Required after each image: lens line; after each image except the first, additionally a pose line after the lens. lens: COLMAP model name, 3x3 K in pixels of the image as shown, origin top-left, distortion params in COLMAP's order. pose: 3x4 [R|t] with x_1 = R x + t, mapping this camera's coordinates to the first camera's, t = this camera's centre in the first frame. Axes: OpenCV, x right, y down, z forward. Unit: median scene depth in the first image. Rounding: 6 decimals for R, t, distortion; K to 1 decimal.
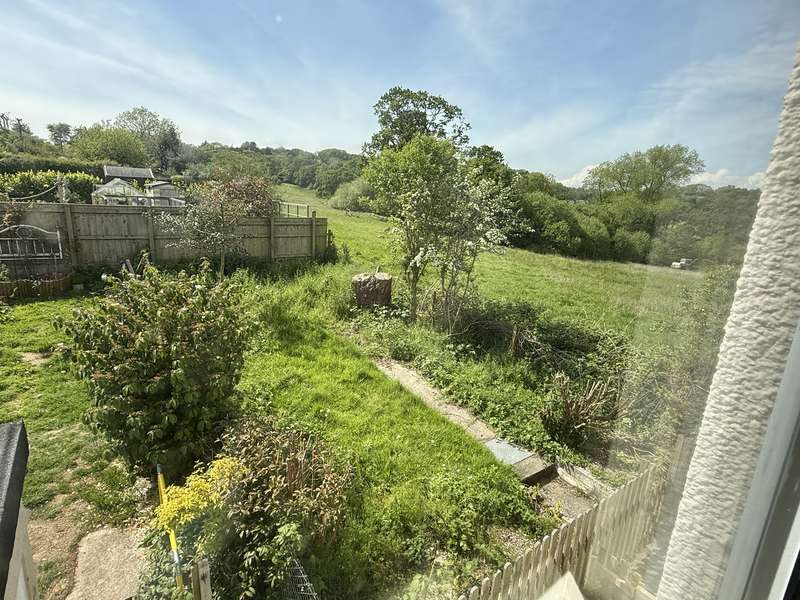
lens RADIAL K [[418.1, 0, 400.0], [0, 418.1, 300.0], [0, 0, 1]] dist [0.012363, 0.000056]
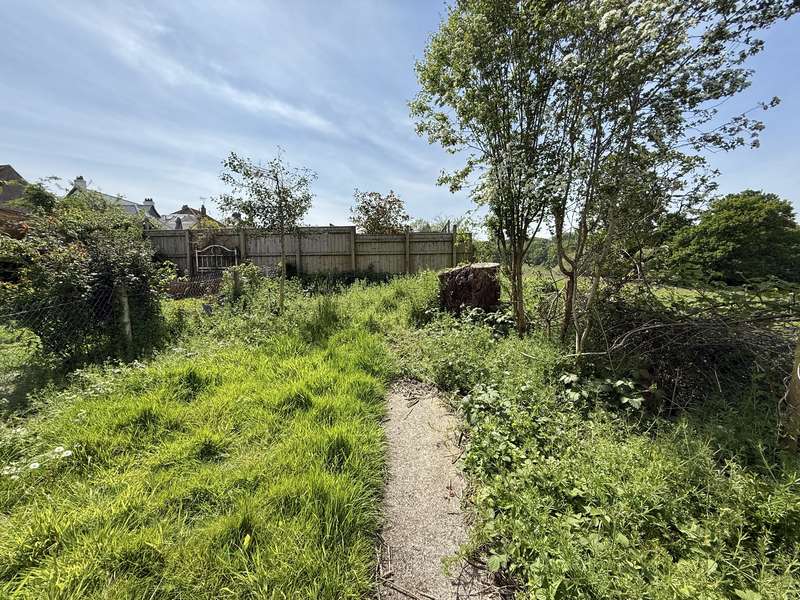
lens RADIAL K [[319.2, 0, 395.6], [0, 319.2, 300.6], [0, 0, 1]] dist [0.000021, 0.000051]
pose [[0.795437, -0.015324, -0.605843, 0.096253], [-0.086925, 0.986459, -0.139078, 0.050615], [0.599770, 0.163291, 0.783334, 0.344094]]
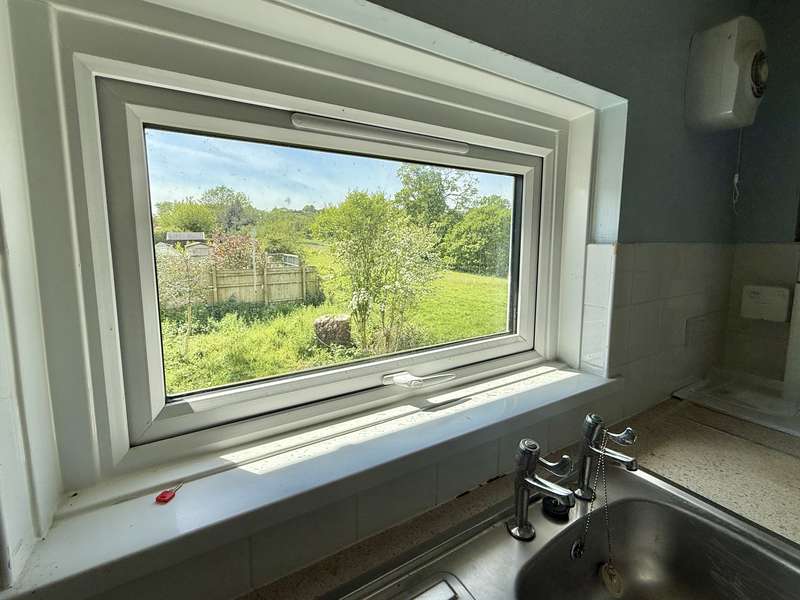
lens RADIAL K [[357.0, 0, 398.5], [0, 357.0, 281.1], [0, 0, 1]] dist [0.000276, -0.000003]
pose [[0.993485, -0.044954, -0.104719, 0.134242], [0.030775, 0.990601, -0.133279, -0.013578], [0.109727, 0.129188, 0.985531, 0.051567]]
